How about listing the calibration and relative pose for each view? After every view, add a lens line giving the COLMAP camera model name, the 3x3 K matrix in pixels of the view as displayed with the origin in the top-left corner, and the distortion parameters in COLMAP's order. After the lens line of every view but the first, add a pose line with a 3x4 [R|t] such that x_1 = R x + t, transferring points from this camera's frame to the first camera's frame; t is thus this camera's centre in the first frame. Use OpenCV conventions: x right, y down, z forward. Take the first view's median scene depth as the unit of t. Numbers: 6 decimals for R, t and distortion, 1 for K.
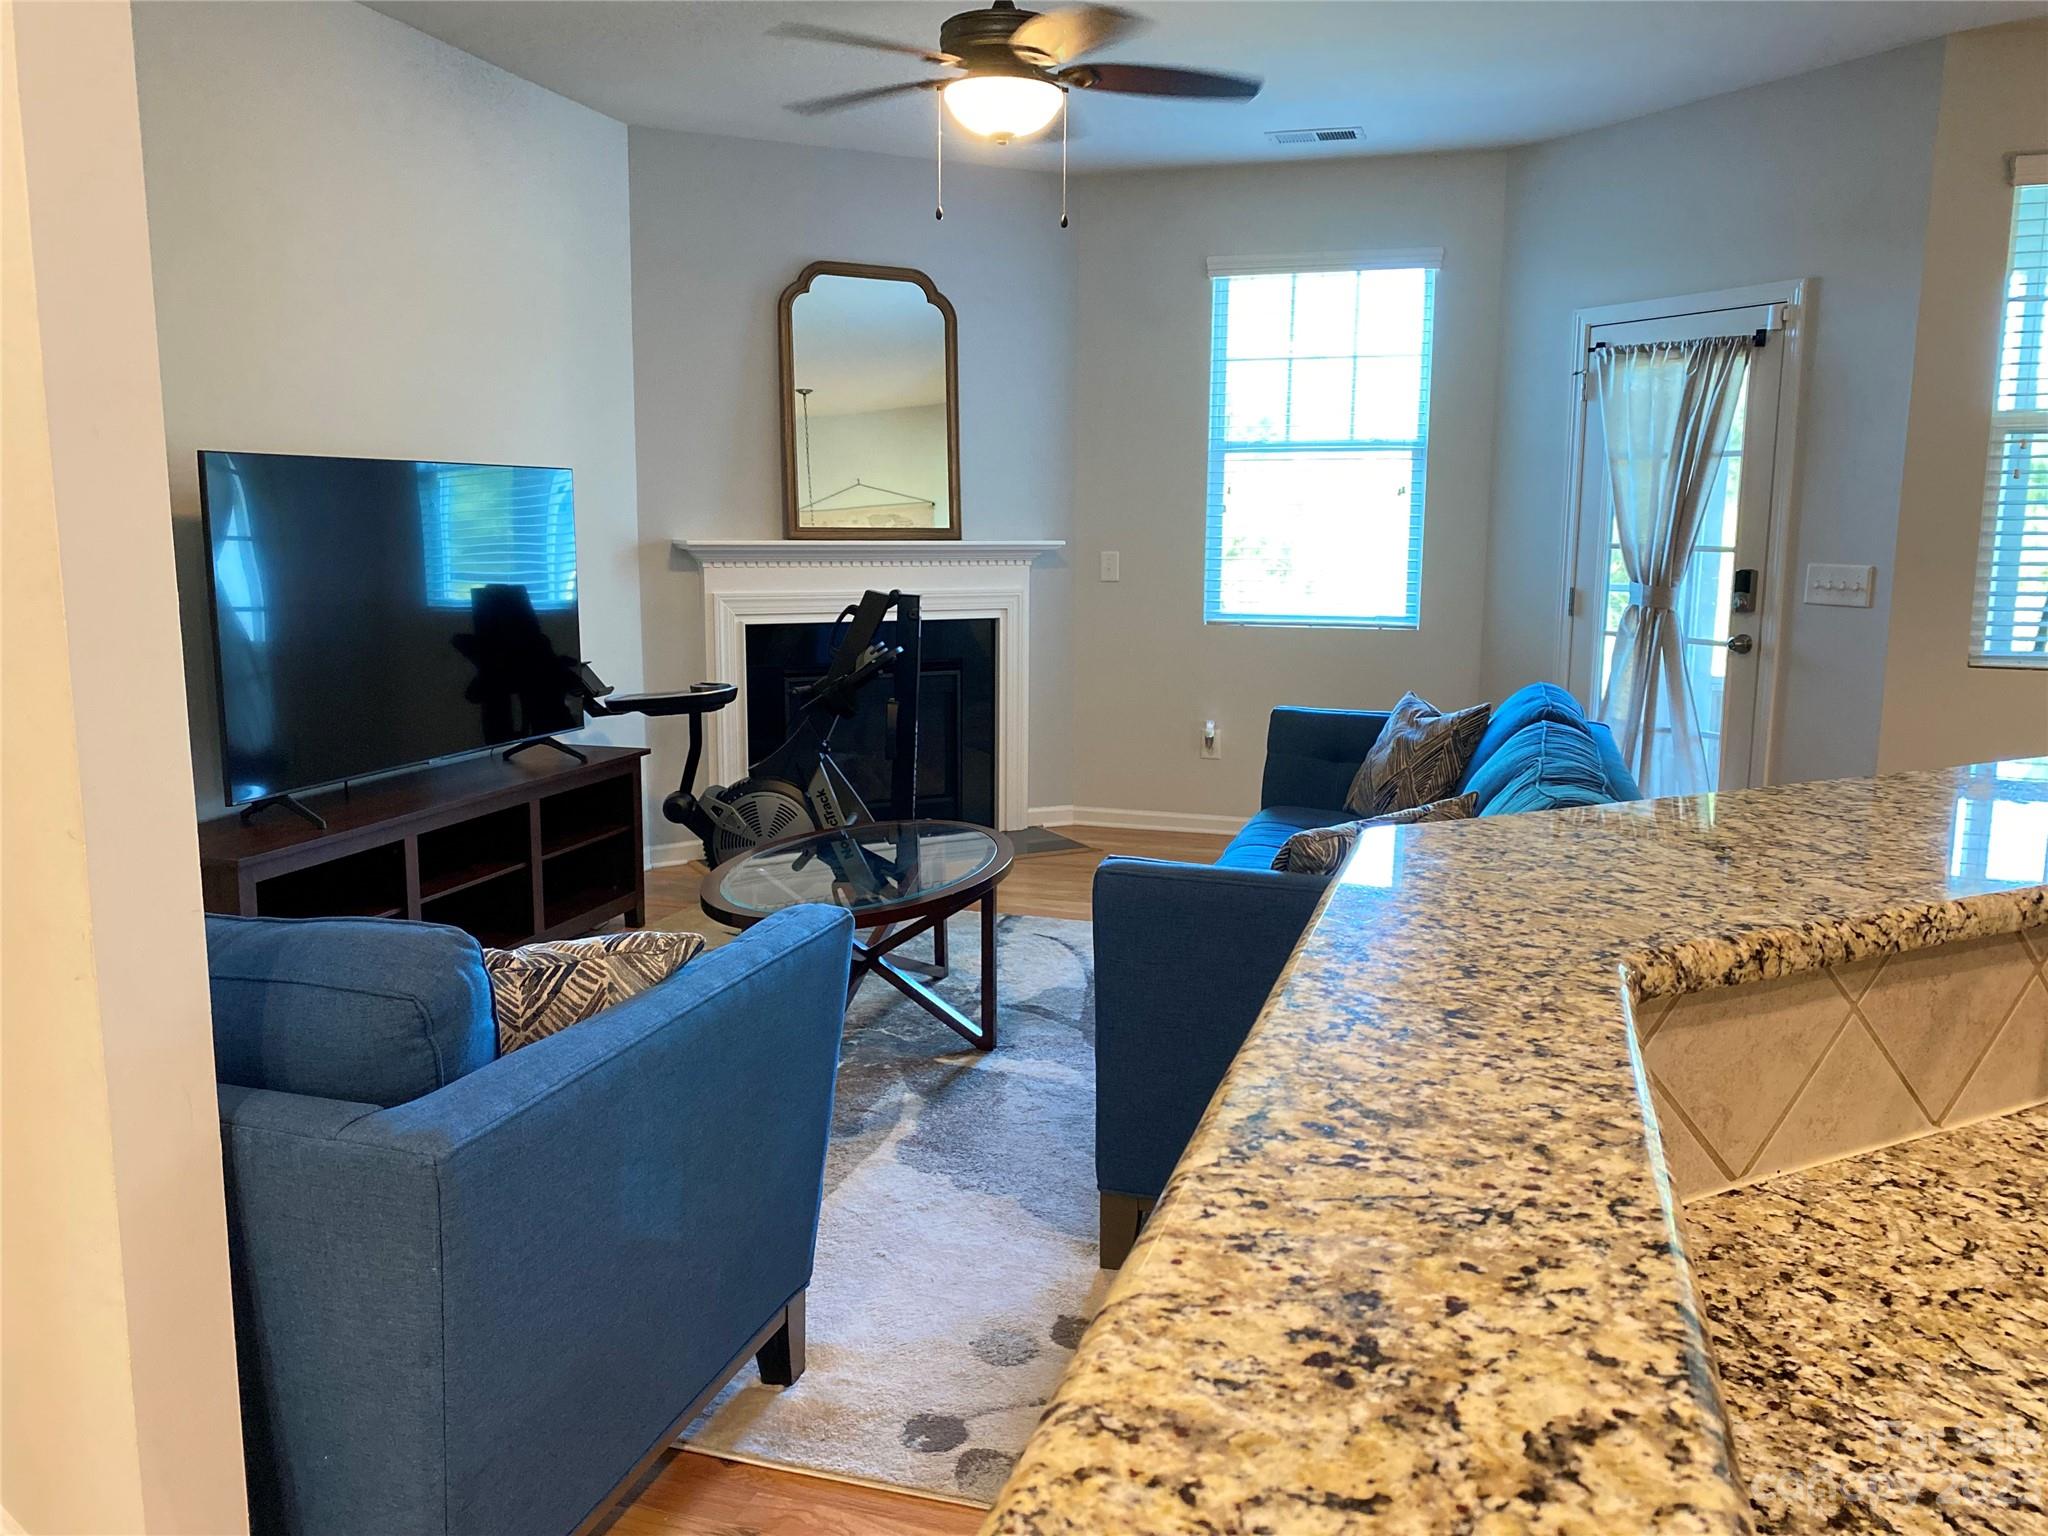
lens RADIAL K [[1566.0, 0, 1044.8], [0, 1566.0, 756.9], [0, 0, 1]] dist [0.002370, 0.004679]
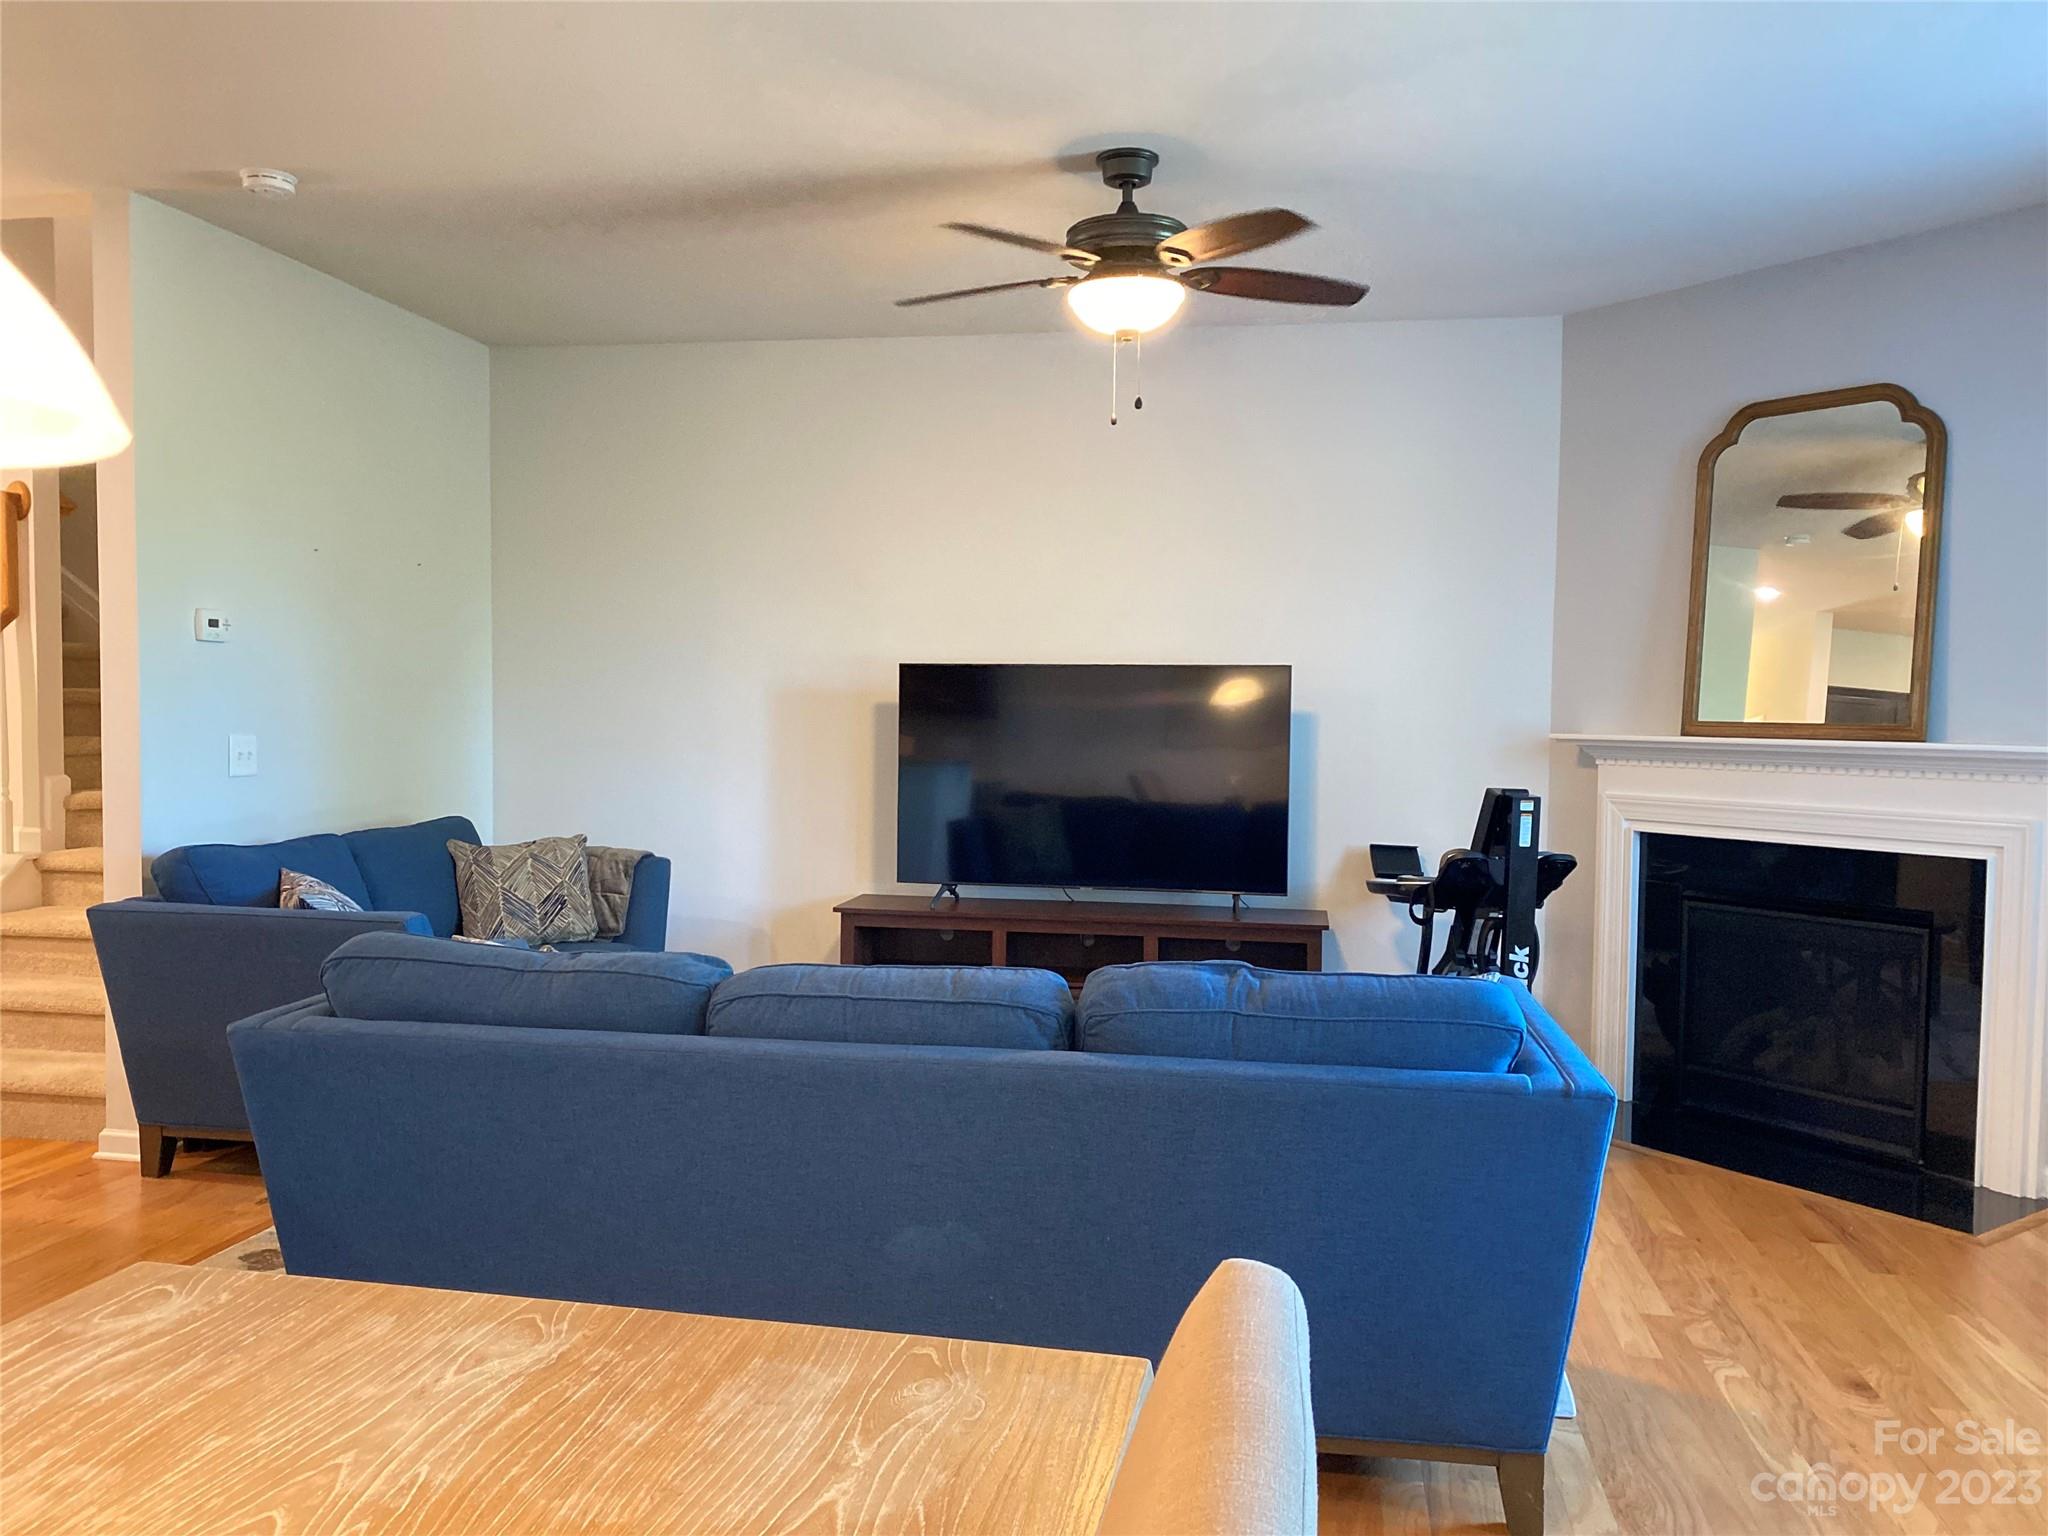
lens RADIAL K [[1577.7, 0, 1024.0], [0, 1577.7, 768.0], [0, 0, 1]] dist [0.082123, -0.161206]
pose [[0.101691, 0.033147, -0.994264, 0.655624], [-0.161847, 0.986681, 0.016341, -0.078034], [0.981562, 0.159257, 0.105702, 0.562636]]
